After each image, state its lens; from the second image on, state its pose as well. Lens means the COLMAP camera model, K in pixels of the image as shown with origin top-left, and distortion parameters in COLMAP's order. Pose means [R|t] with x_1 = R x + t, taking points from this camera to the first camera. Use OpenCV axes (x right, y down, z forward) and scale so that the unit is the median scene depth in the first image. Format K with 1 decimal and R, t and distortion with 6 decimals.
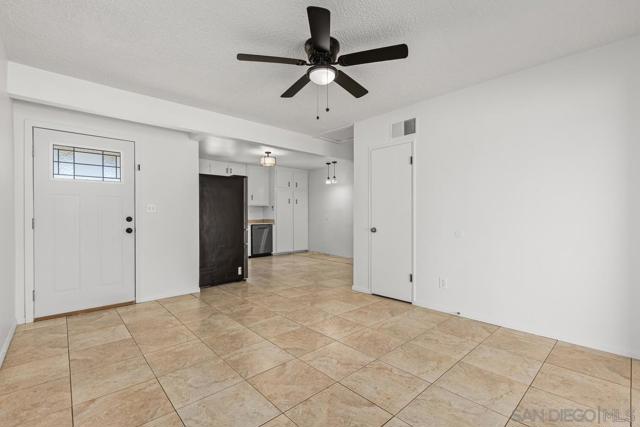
lens RADIAL K [[282.4, 0, 318.3], [0, 282.4, 214.0], [0, 0, 1]] dist [-0.000677, -0.000518]
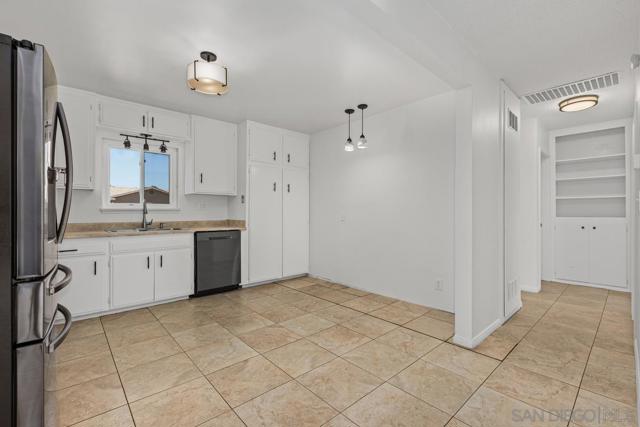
lens RADIAL K [[282.4, 0, 318.3], [0, 282.4, 214.0], [0, 0, 1]] dist [-0.000677, -0.000518]
pose [[0.999894, 0.005872, -0.013353, -0.003549], [-0.005726, 0.999924, 0.010941, -0.000066], [0.013416, -0.010863, 0.999851, 0.142352]]
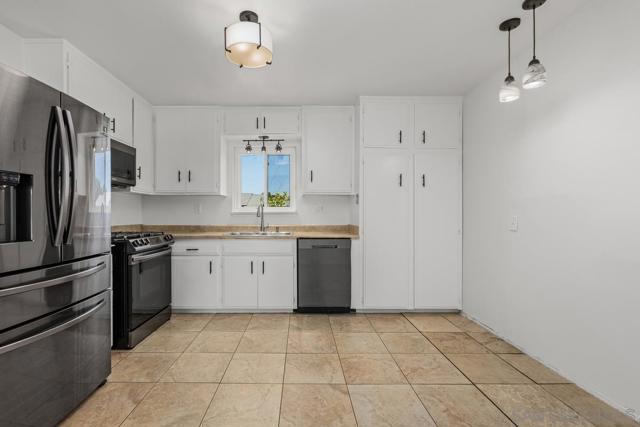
lens RADIAL K [[291.1, 0, 316.7], [0, 291.1, 217.5], [0, 0, 1]] dist [-0.000229, -0.000279]
pose [[0.743890, 0.011920, -0.668195, 0.024708], [-0.003673, 0.999899, 0.013748, 0.000016], [0.668292, -0.007772, 0.743859, 0.194605]]
